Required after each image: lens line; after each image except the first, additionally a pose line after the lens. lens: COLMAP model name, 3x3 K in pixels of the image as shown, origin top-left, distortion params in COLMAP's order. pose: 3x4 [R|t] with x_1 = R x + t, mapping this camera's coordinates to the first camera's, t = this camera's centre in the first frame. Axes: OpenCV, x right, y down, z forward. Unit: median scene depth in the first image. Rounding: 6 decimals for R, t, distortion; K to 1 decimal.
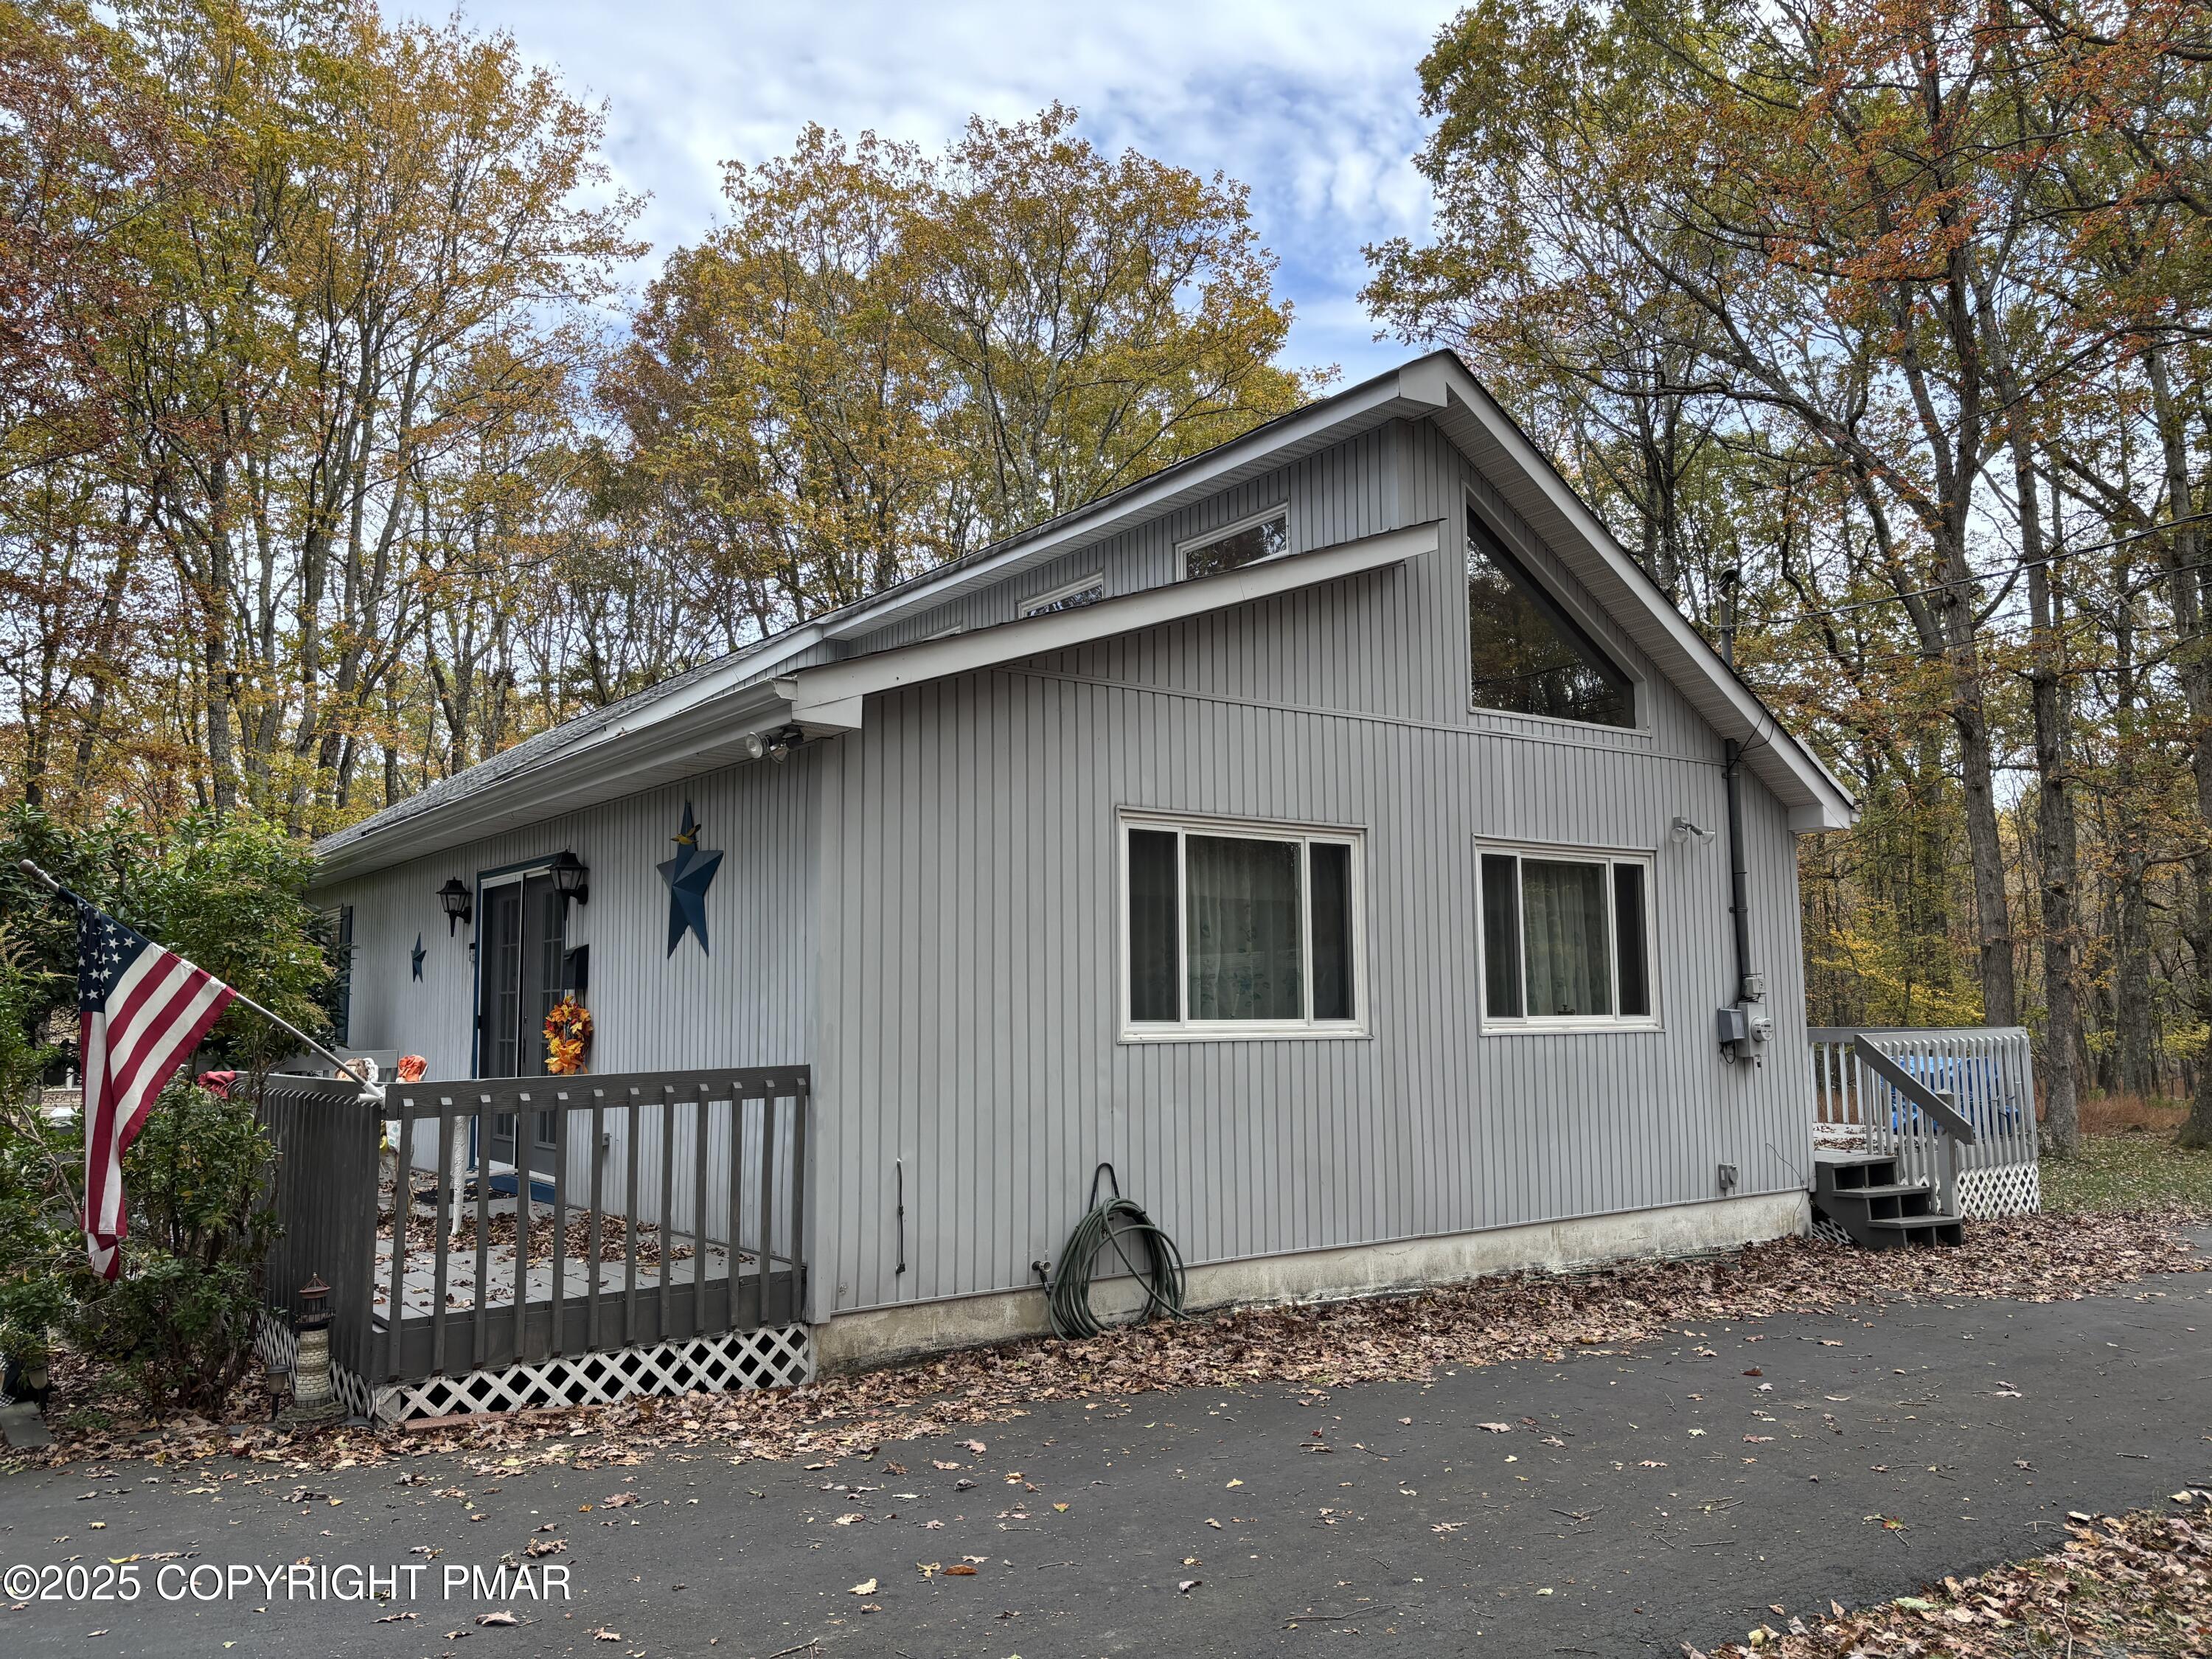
lens RADIAL K [[1676.0, 0, 1106.0], [0, 1676.0, 829.5], [0, 0, 1]] dist [0.079280, -0.078362]
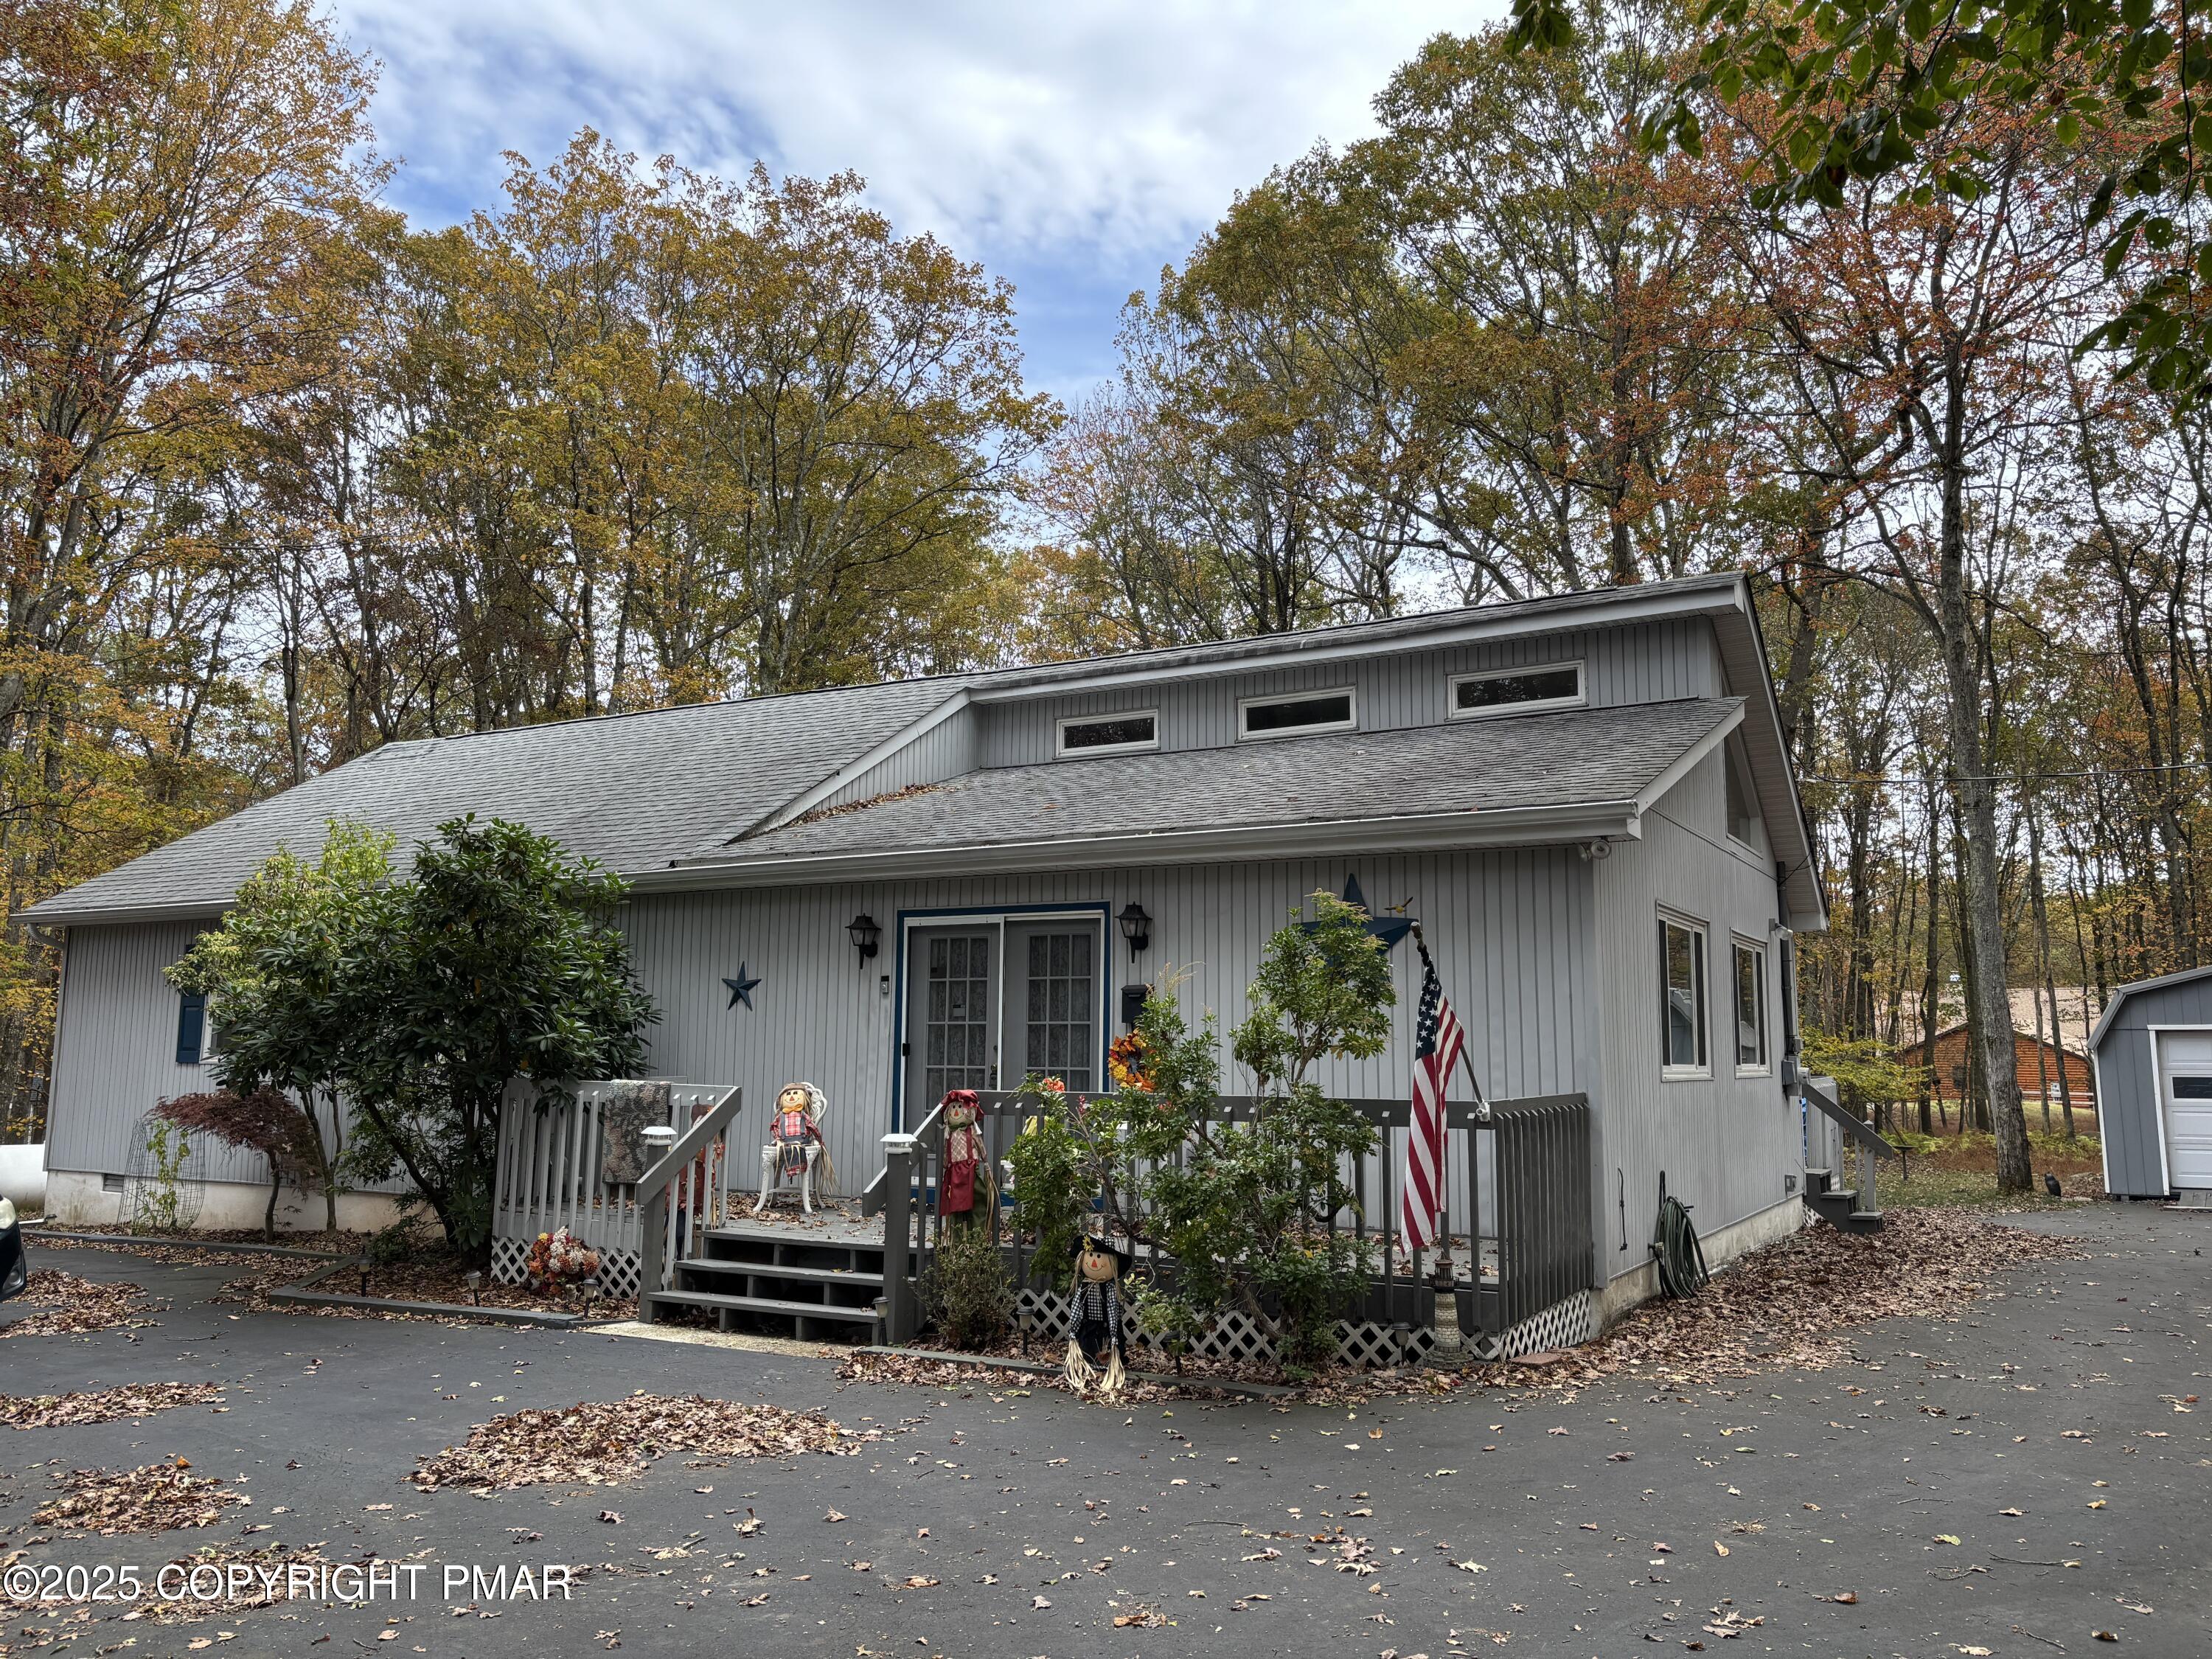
lens RADIAL K [[1669.7, 0, 1157.0], [0, 1669.7, 836.5], [0, 0, 1]] dist [0.002709, 0.000459]
pose [[0.904613, 0.070056, 0.420437, -0.745677], [-0.062214, 0.997538, -0.032356, 0.003036], [-0.421669, 0.003112, 0.906745, -0.026447]]
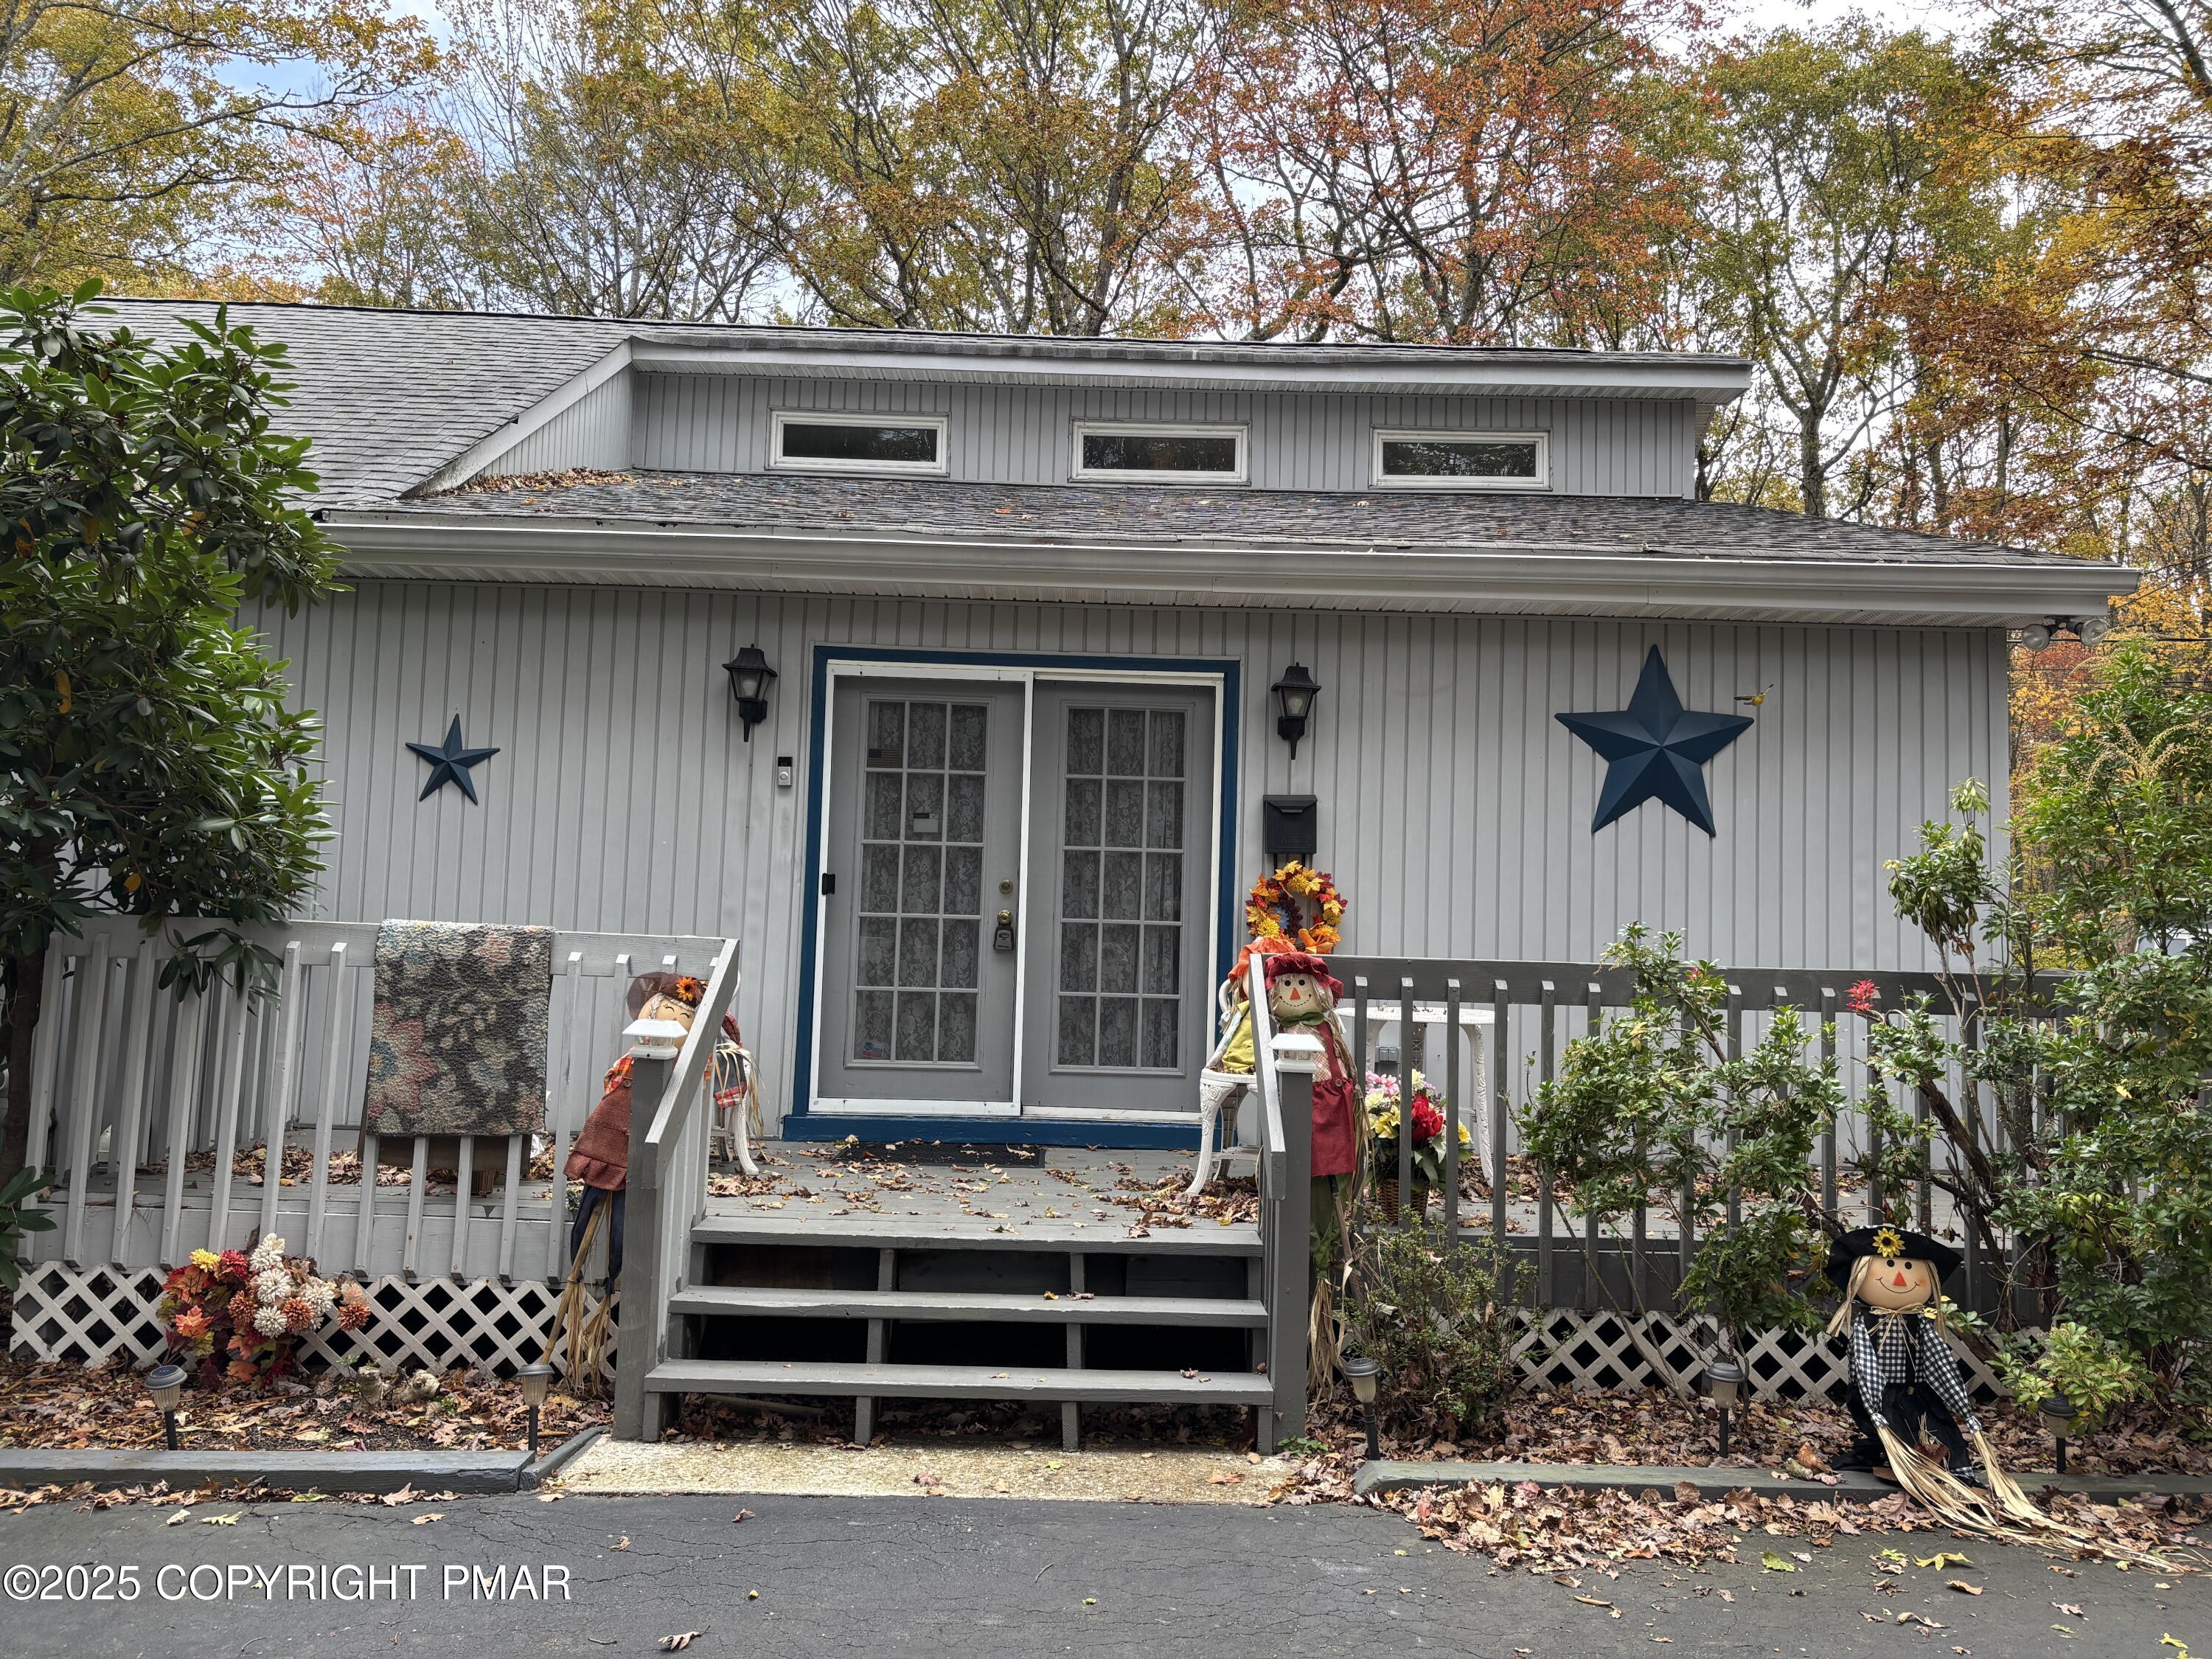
lens RADIAL K [[1676.0, 0, 1106.0], [0, 1676.0, 829.5], [0, 0, 1]] dist [0.079280, -0.078362]
pose [[0.578360, 0.085869, 0.811250, -0.894611], [-0.126028, 0.991911, -0.015143, 0.097806], [-0.805988, -0.093482, 0.584504, 0.610723]]
